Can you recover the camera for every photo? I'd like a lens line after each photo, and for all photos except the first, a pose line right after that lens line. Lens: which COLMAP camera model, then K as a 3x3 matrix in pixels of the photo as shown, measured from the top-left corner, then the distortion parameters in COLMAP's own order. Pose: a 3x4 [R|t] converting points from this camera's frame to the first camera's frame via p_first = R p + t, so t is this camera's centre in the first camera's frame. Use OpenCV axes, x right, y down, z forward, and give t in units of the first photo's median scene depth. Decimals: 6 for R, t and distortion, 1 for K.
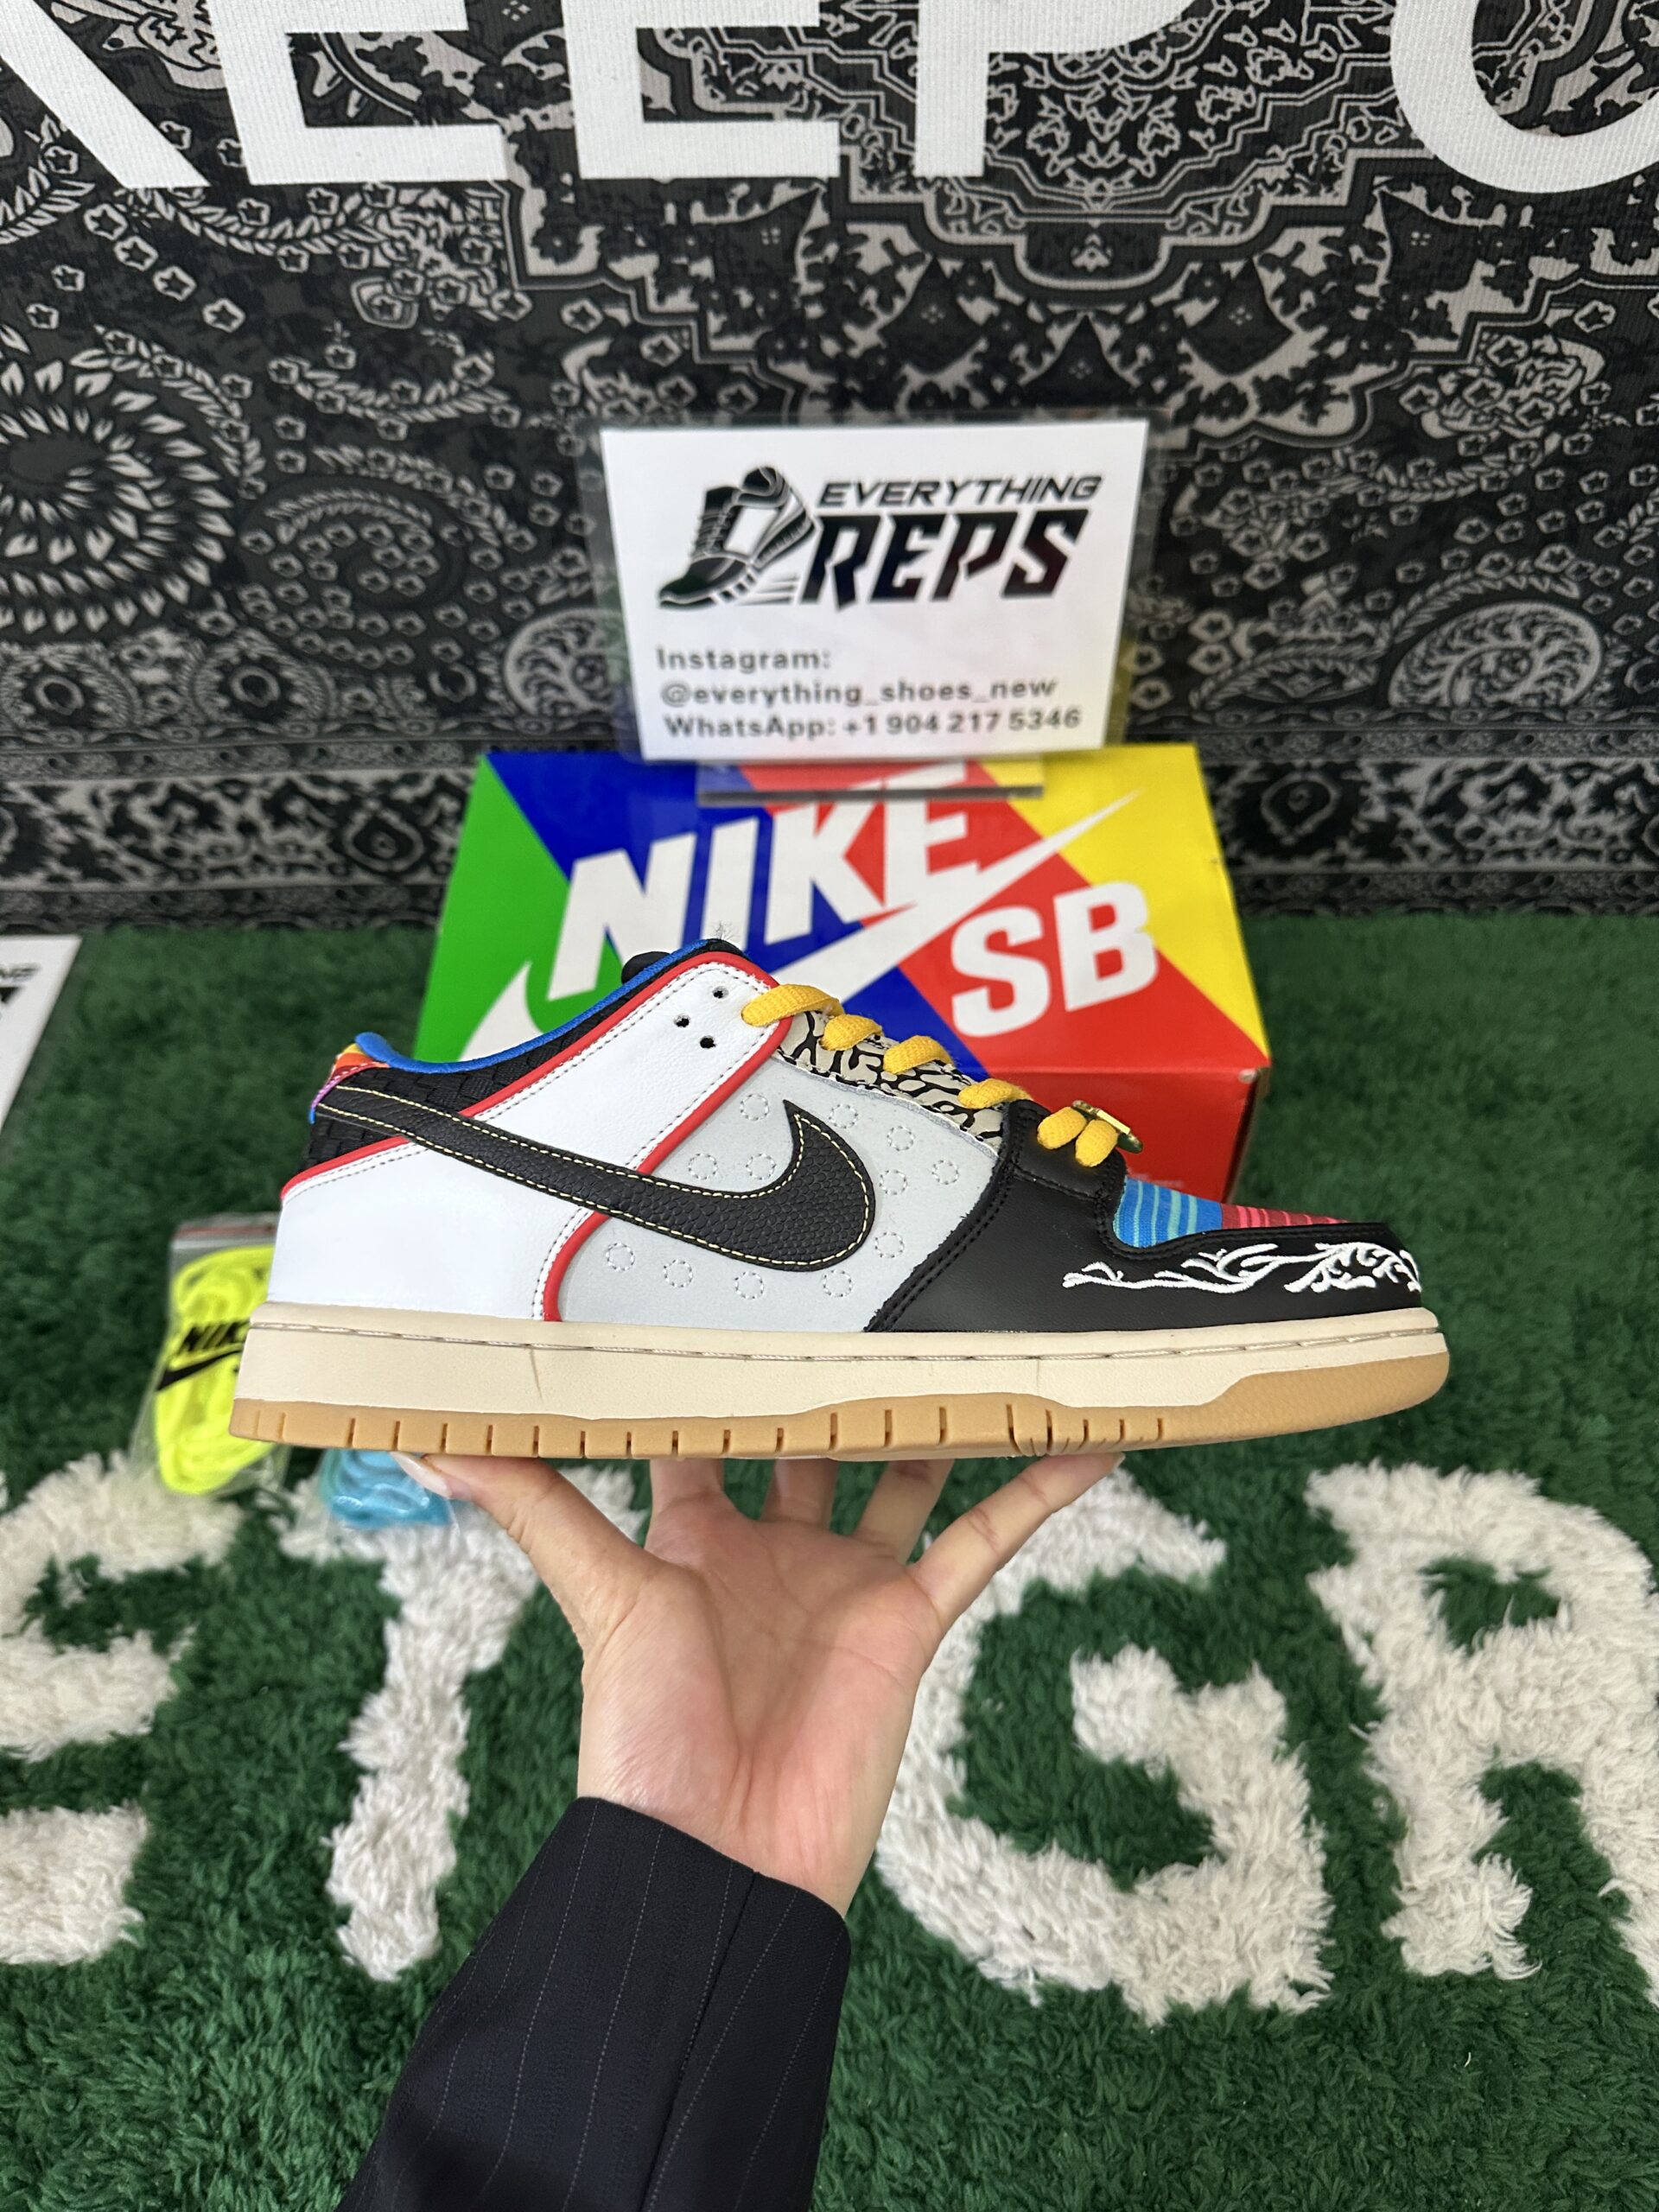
lens RADIAL K [[1636.2, 0, 820.0], [0, 1636.2, 1091.1], [0, 0, 1]] dist [-0.029544, 0.001680]
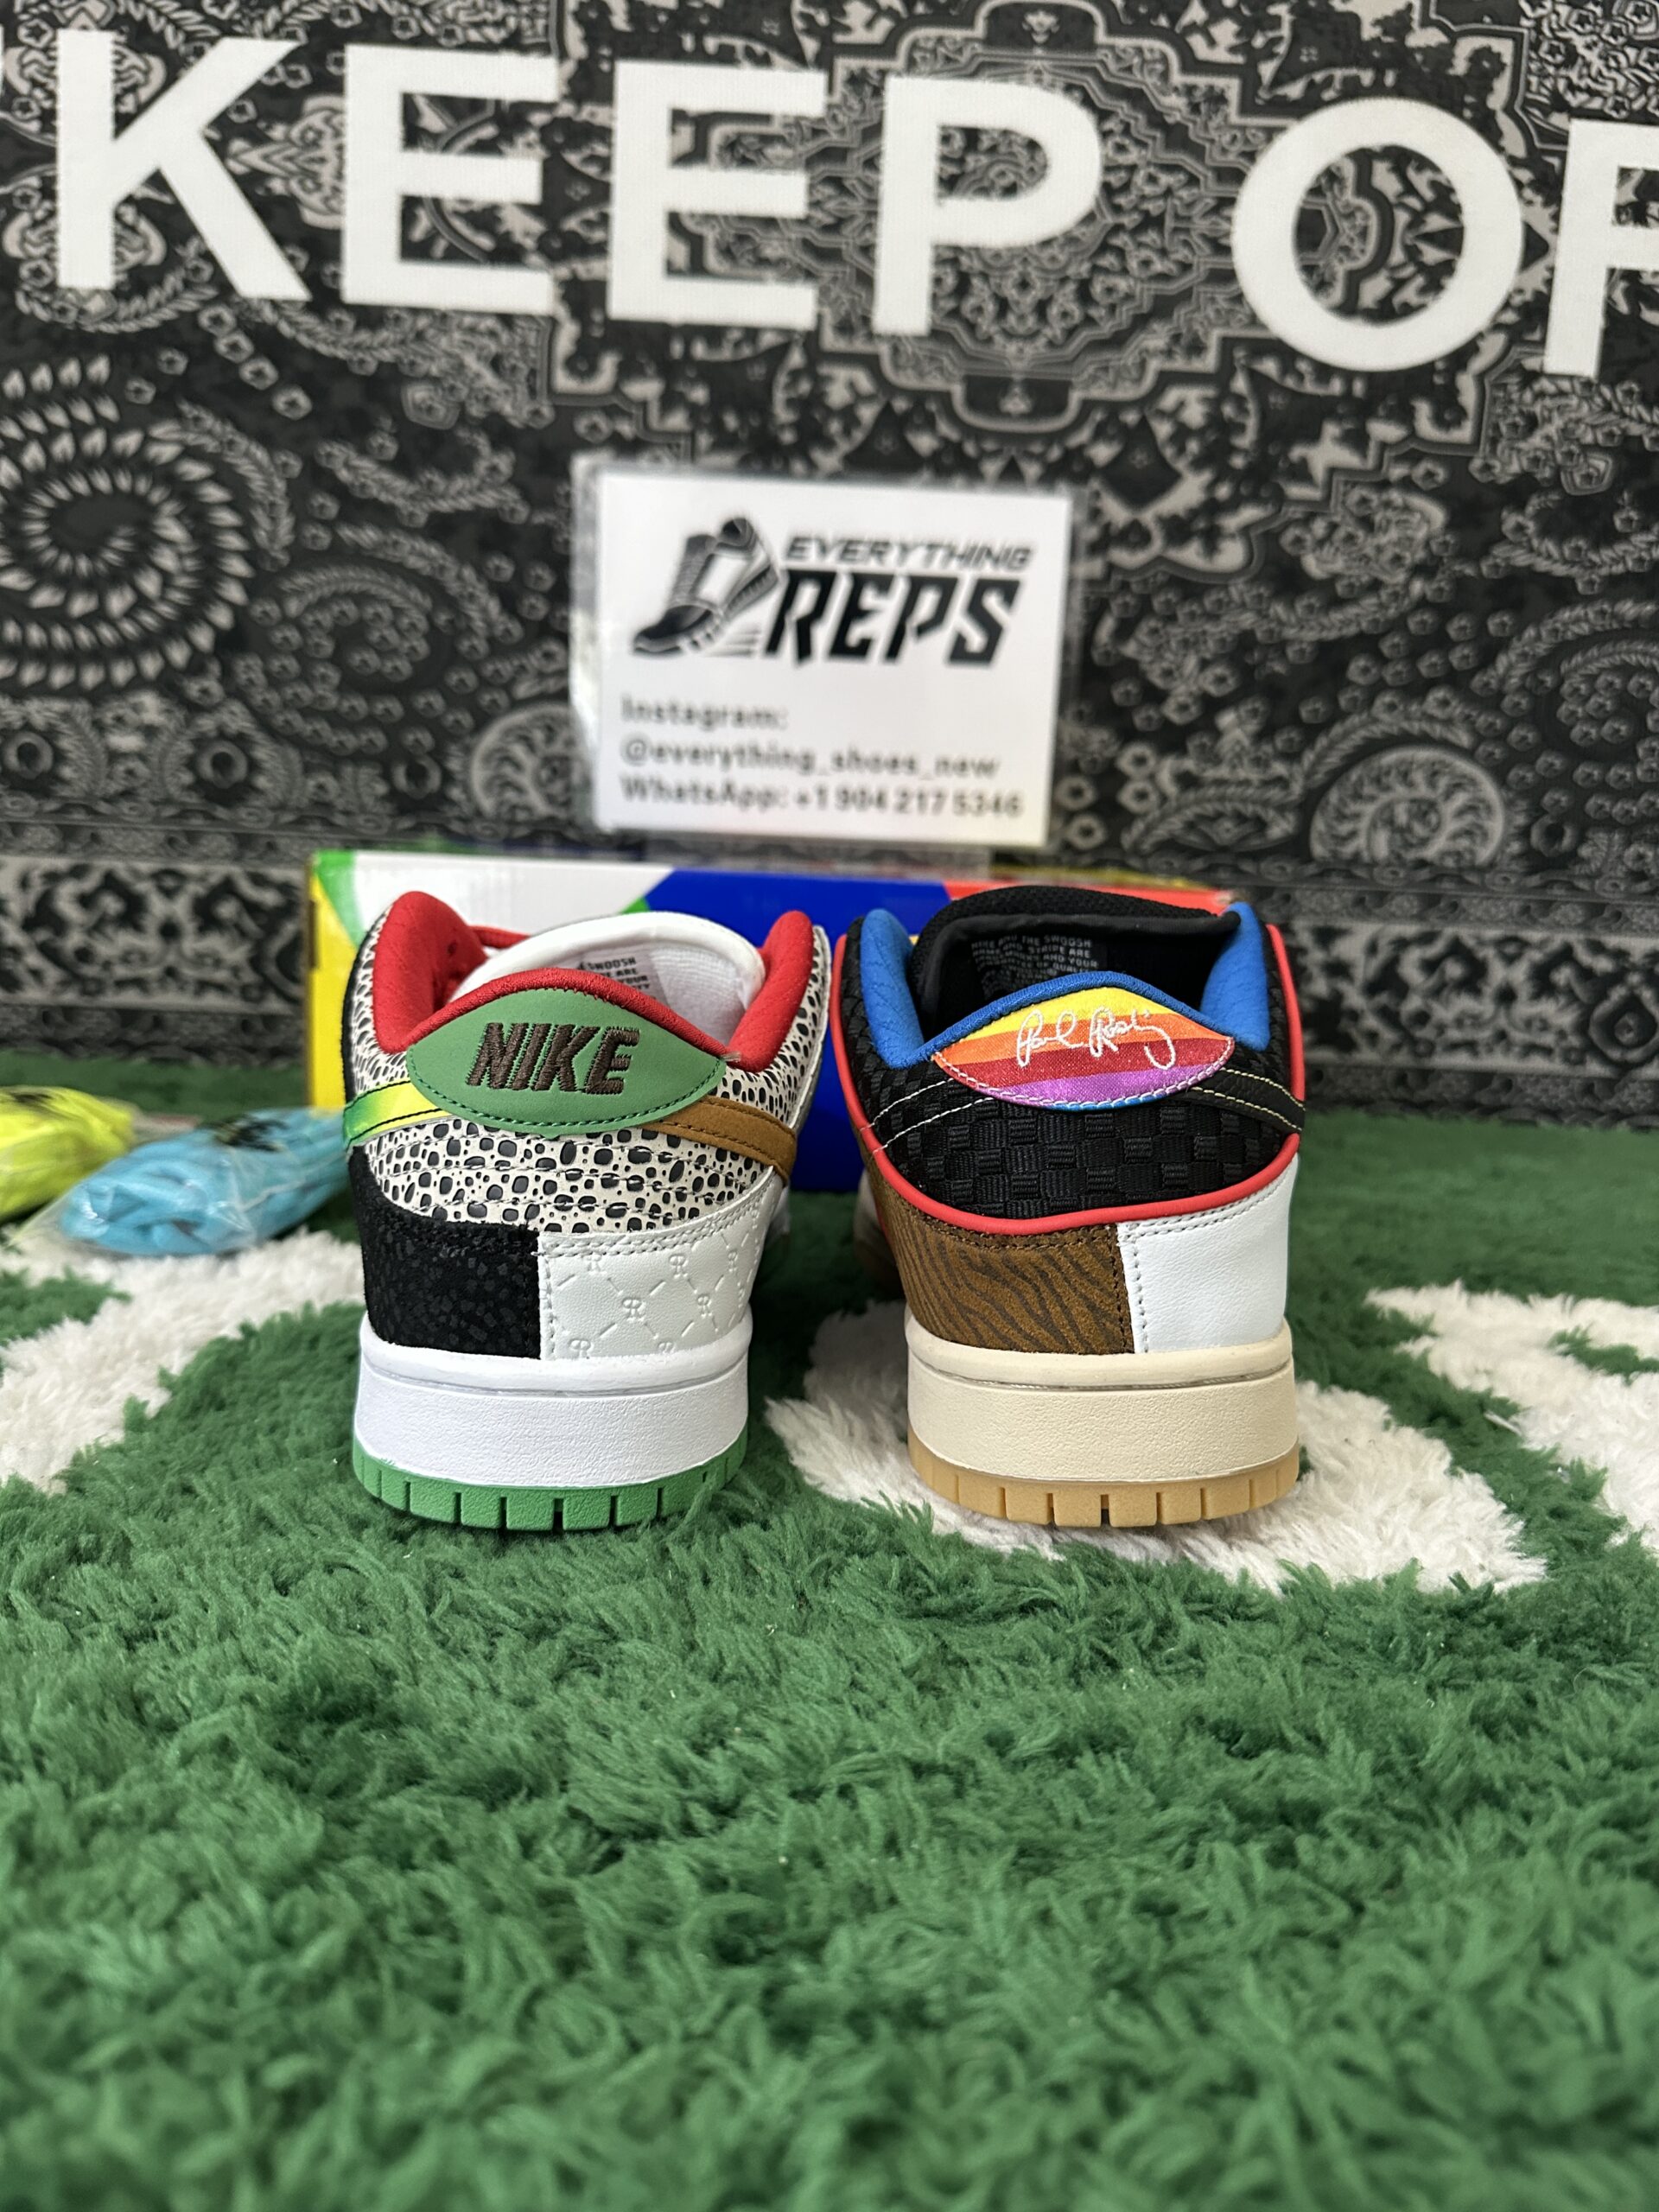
lens RADIAL K [[1640.1, 0, 819.0], [0, 1640.1, 1092.9], [0, 0, 1]] dist [-0.032431, 0.004608]
pose [[0.997674, 0.060520, 0.031379, 0.010616], [-0.027861, 0.782079, -0.622557, 0.636201], [-0.062218, 0.620234, 0.781945, 0.347842]]
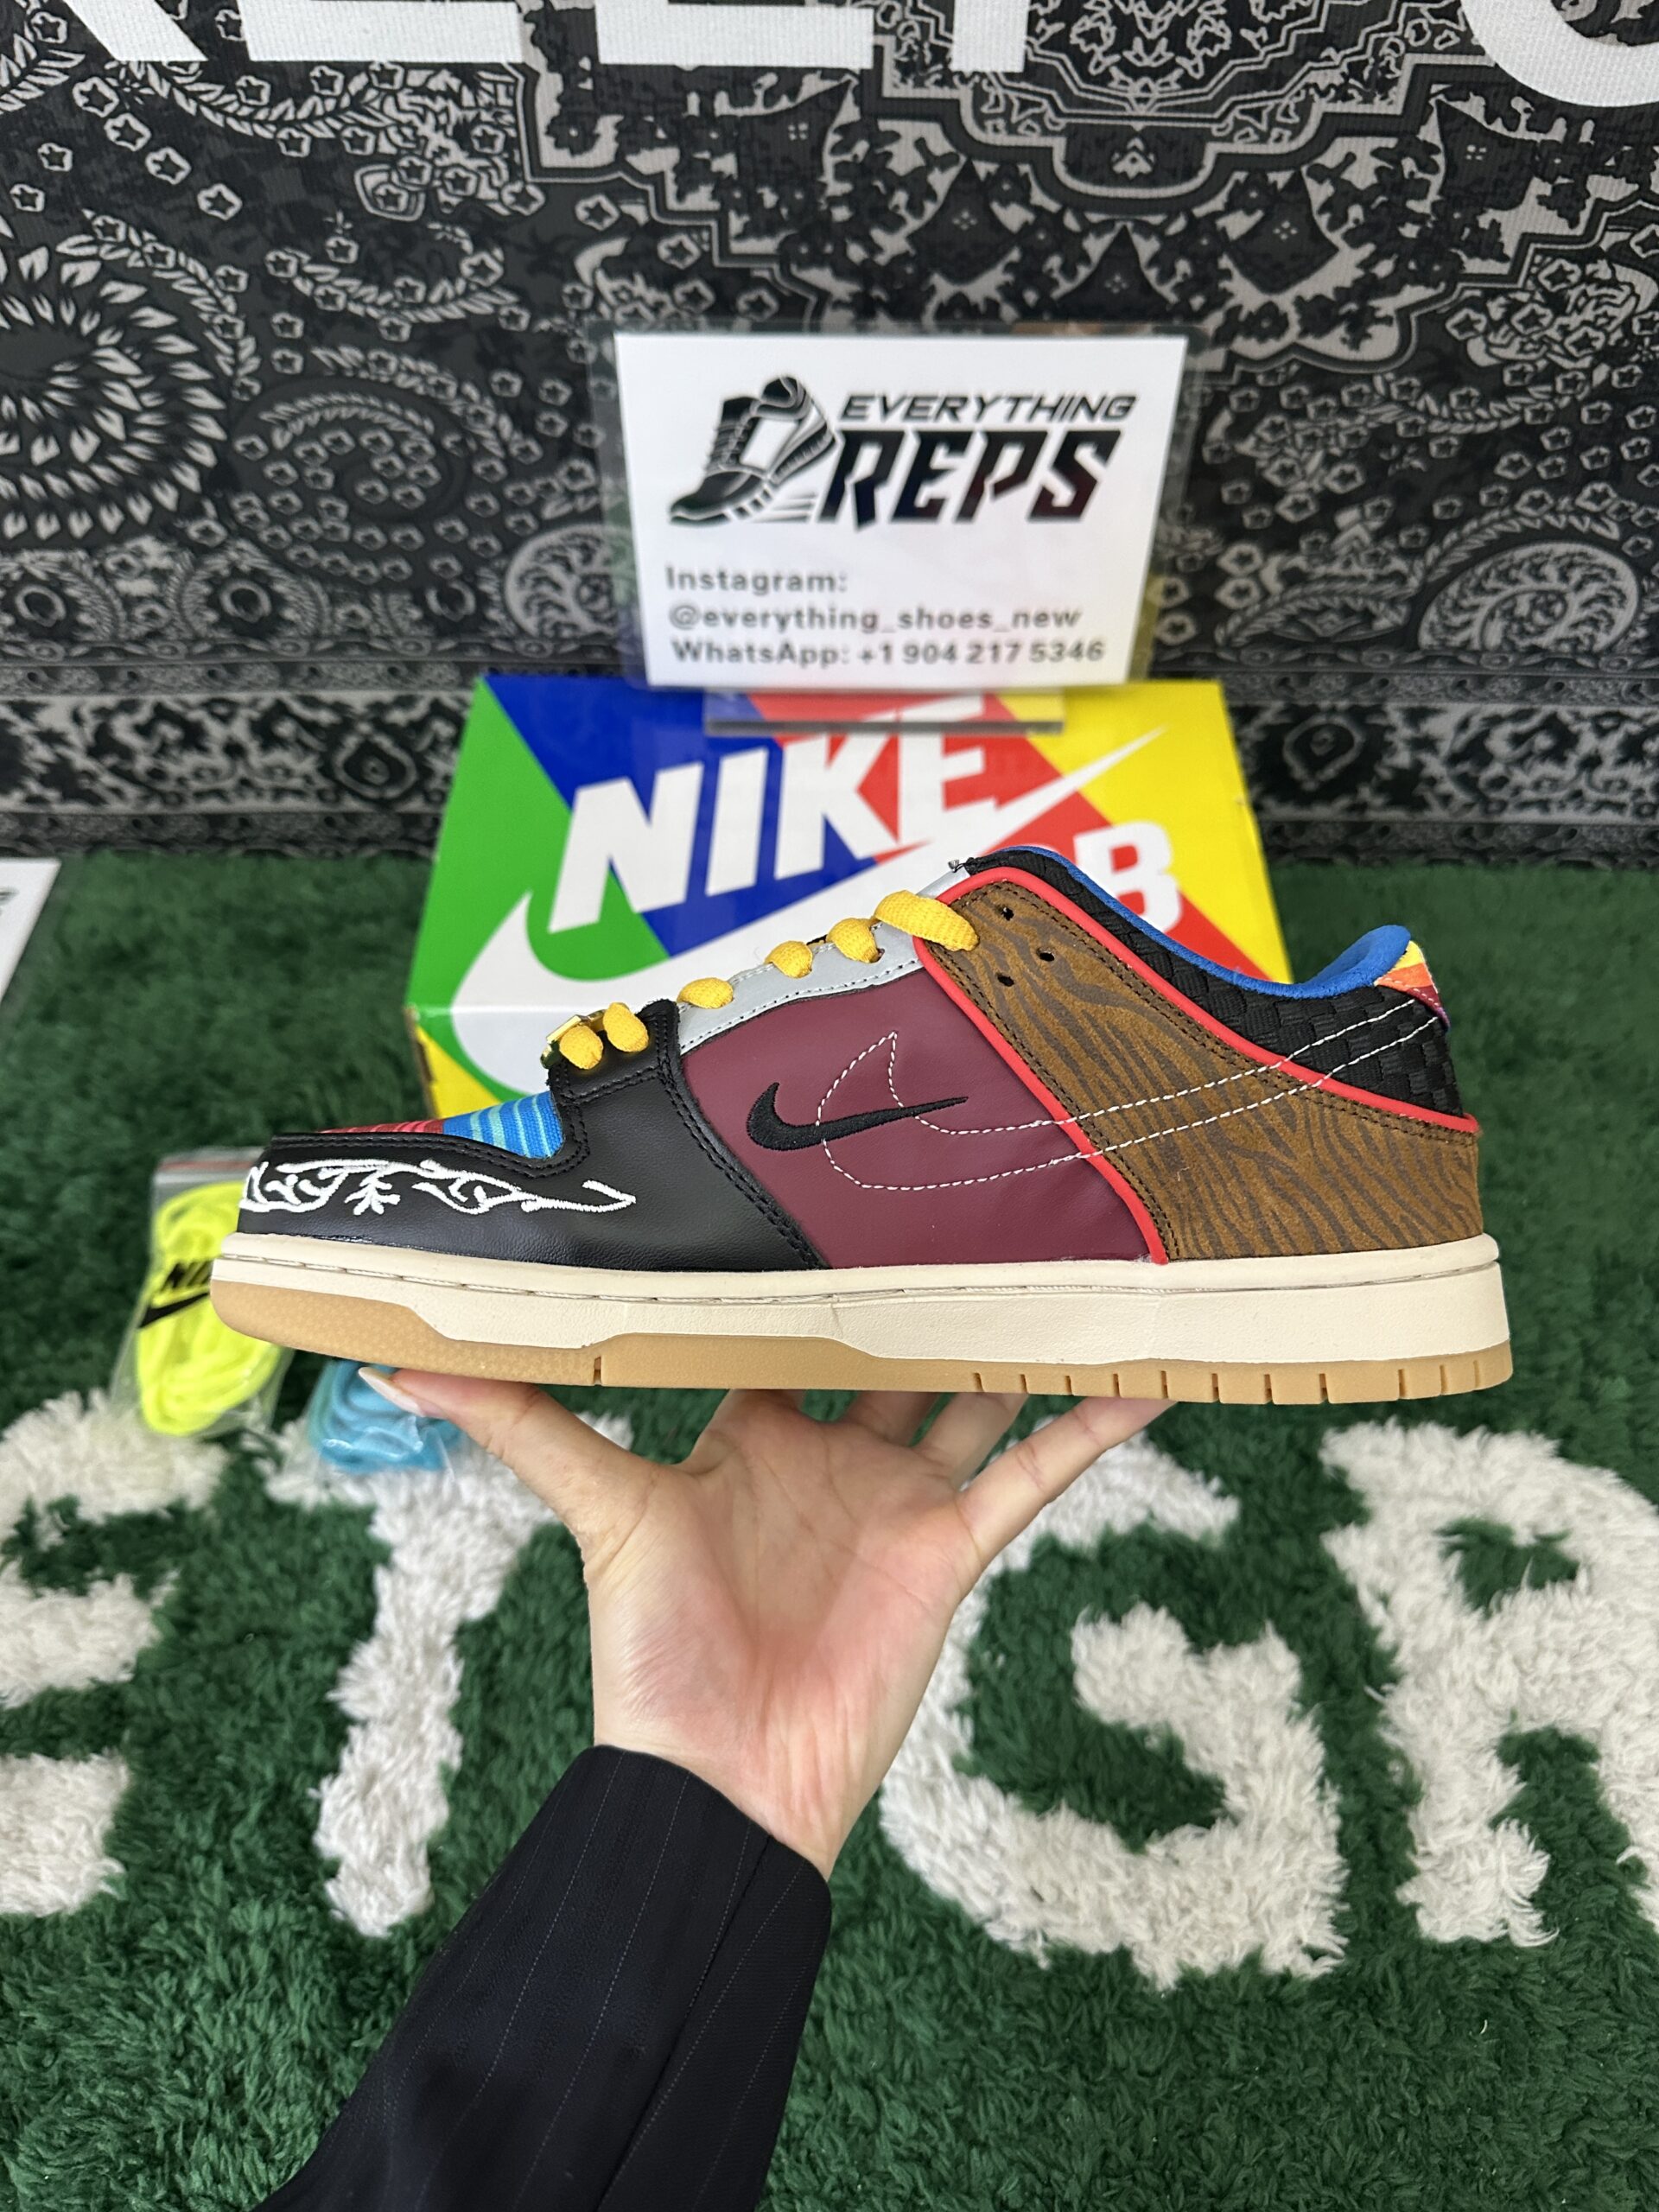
lens RADIAL K [[1640.1, 0, 819.0], [0, 1640.1, 1092.9], [0, 0, 1]] dist [-0.032431, 0.004608]
pose [[0.999718, 0.017965, 0.015557, -0.021653], [-0.018387, 0.999455, 0.027425, 0.010320], [-0.015056, -0.027704, 0.999503, 0.030586]]
